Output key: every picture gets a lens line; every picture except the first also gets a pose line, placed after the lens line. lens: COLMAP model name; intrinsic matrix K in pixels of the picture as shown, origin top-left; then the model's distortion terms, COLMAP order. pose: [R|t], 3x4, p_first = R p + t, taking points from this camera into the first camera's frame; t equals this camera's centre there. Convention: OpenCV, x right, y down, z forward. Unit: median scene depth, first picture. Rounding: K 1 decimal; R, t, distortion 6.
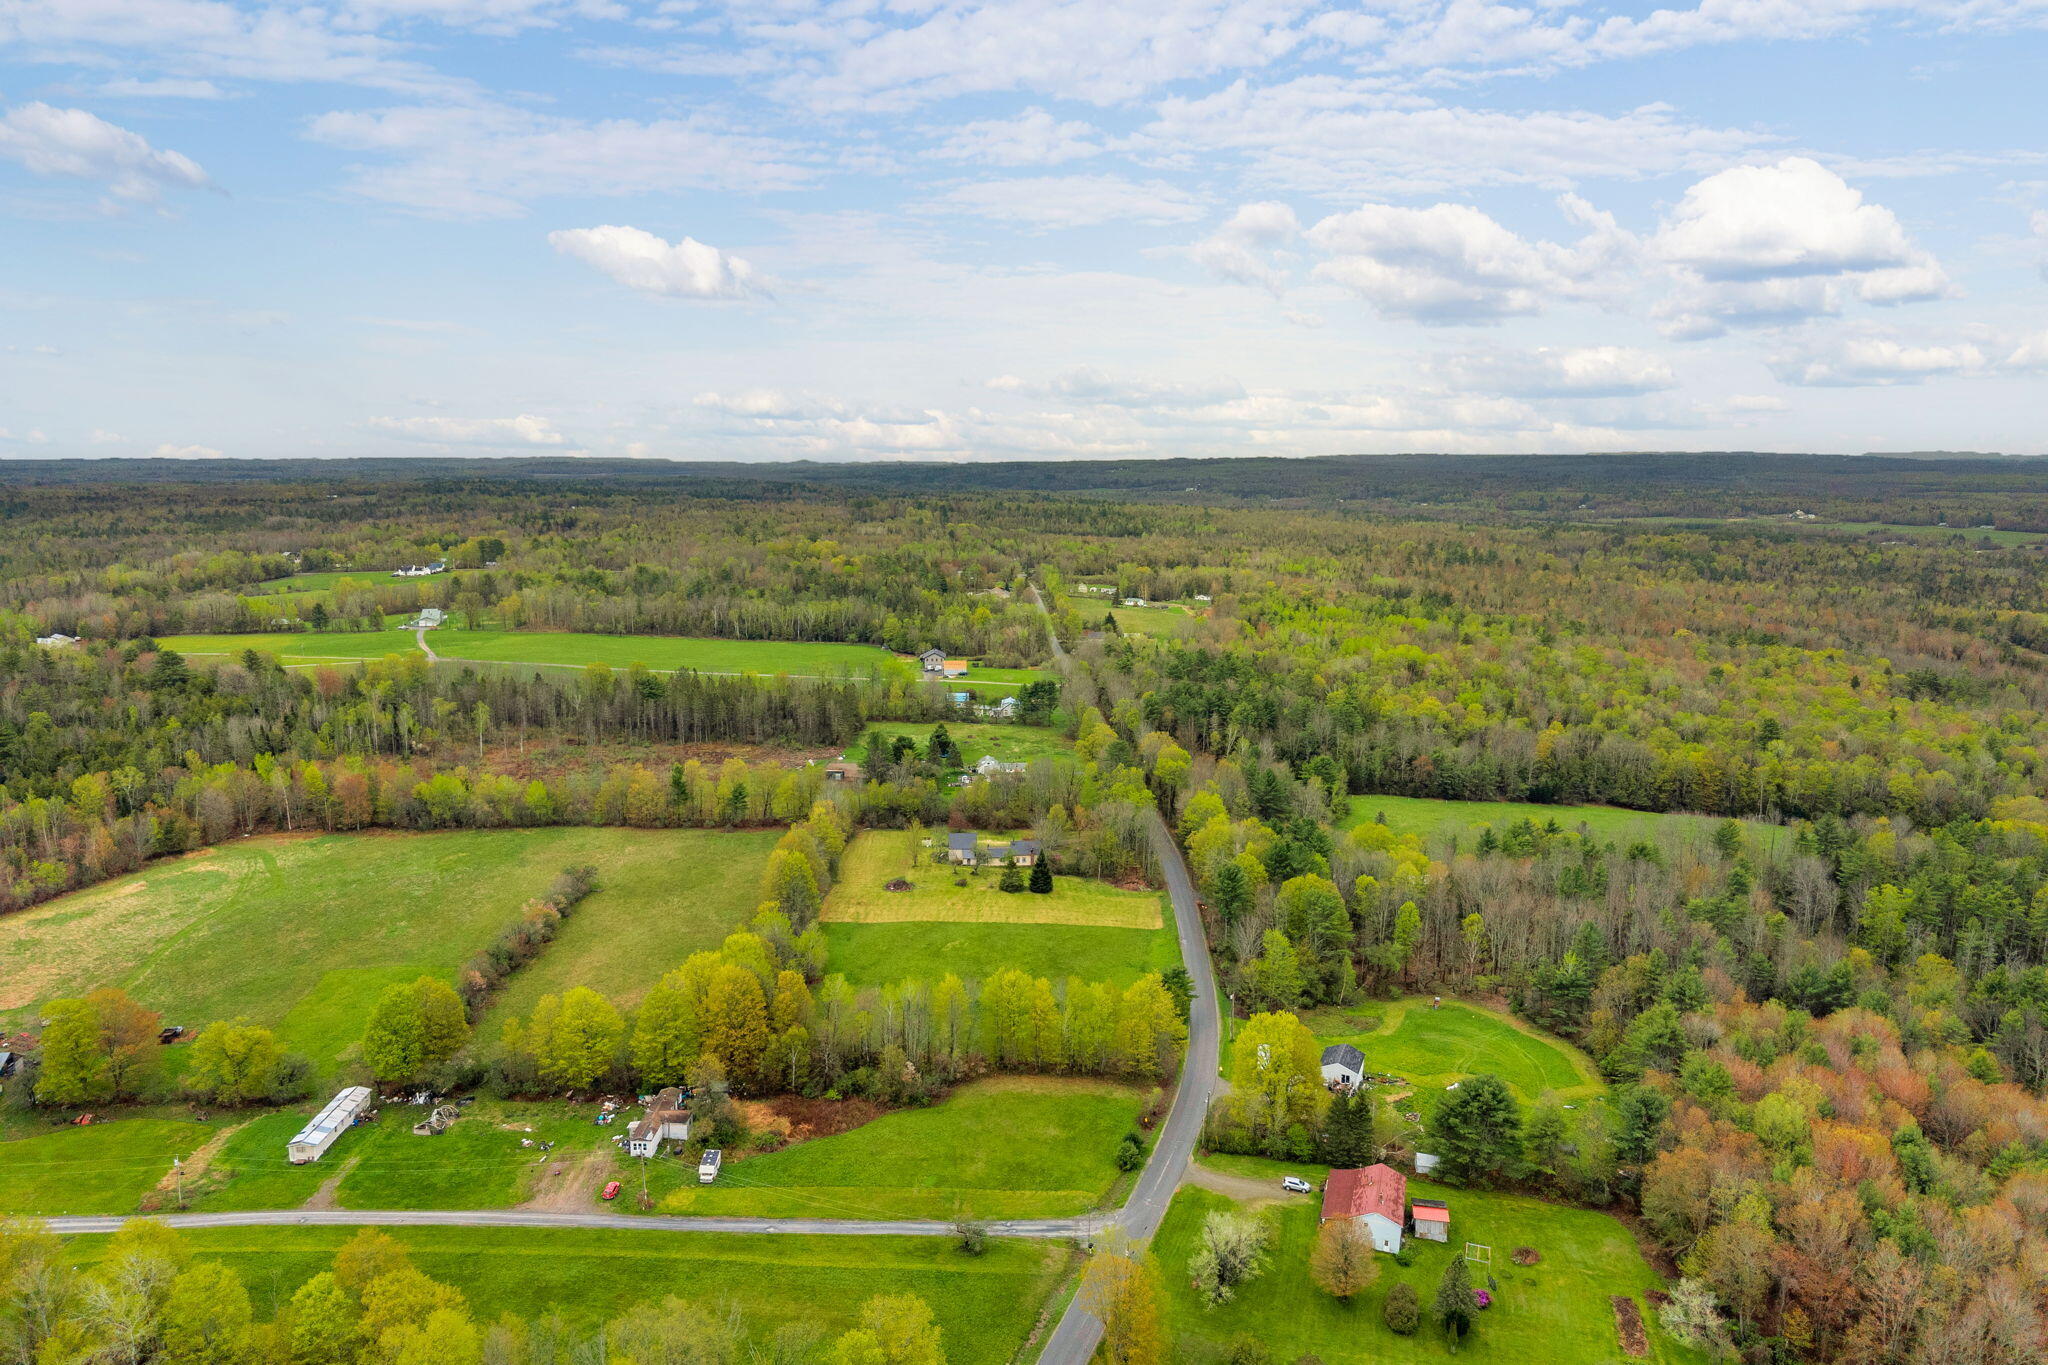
lens RADIAL K [[1377.9, 0, 1024.0], [0, 1377.9, 682.5], [0, 0, 1]] dist [0.006455, 0.002162]
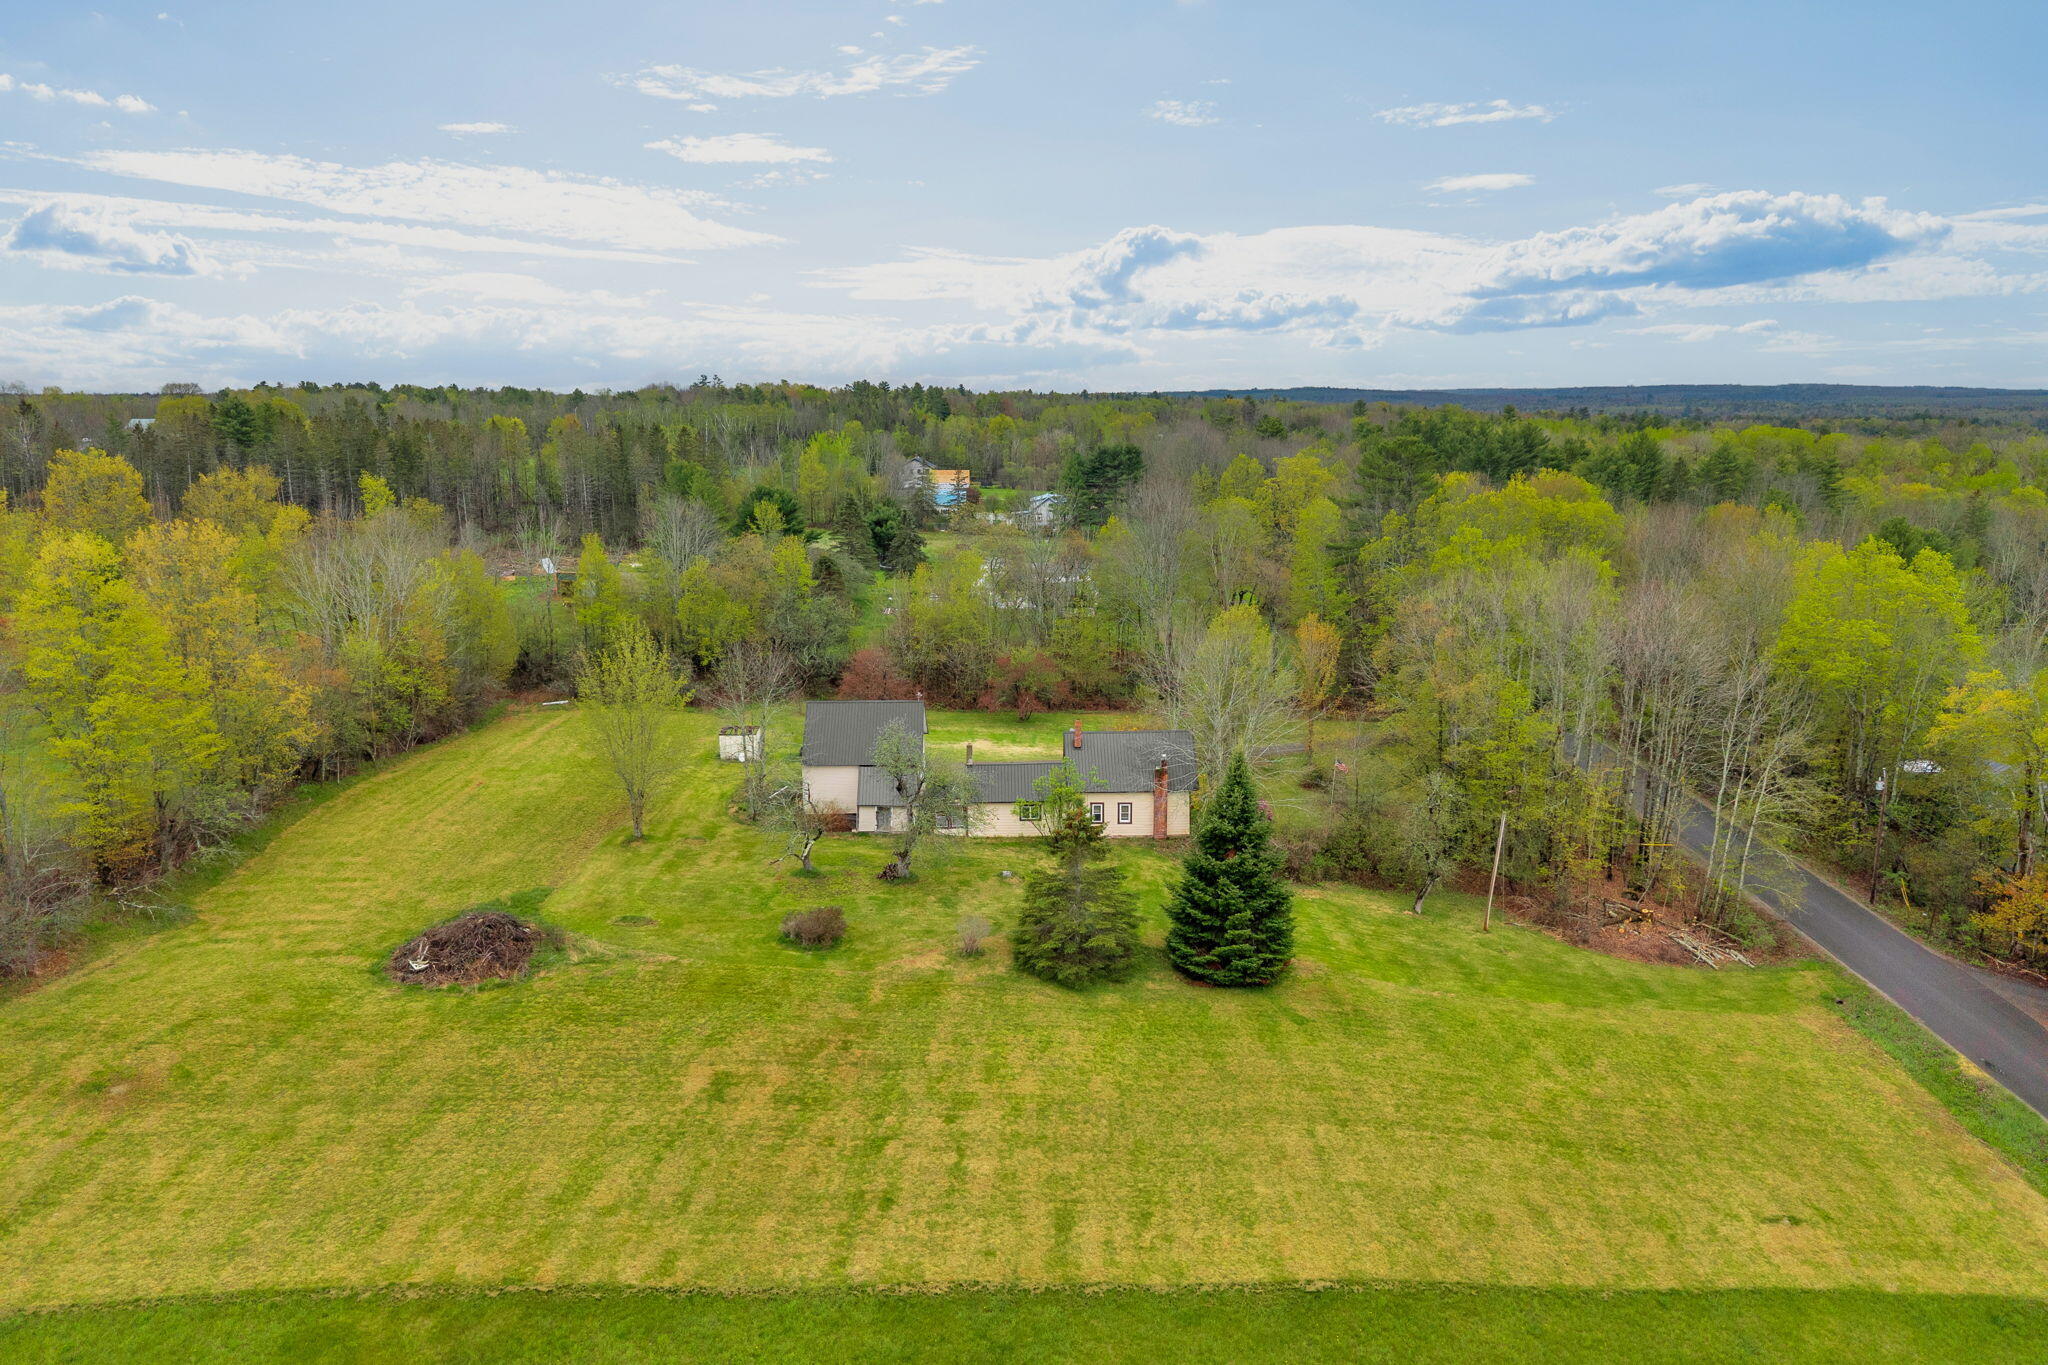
lens RADIAL K [[1359.6, 0, 1034.5], [0, 1359.6, 710.4], [0, 0, 1]] dist [0.049089, -0.068373]
pose [[0.999884, -0.000048, -0.015203, -0.010696], [0.000847, 0.998619, 0.052537, 0.095885], [0.015180, -0.052544, 0.998503, 0.743705]]
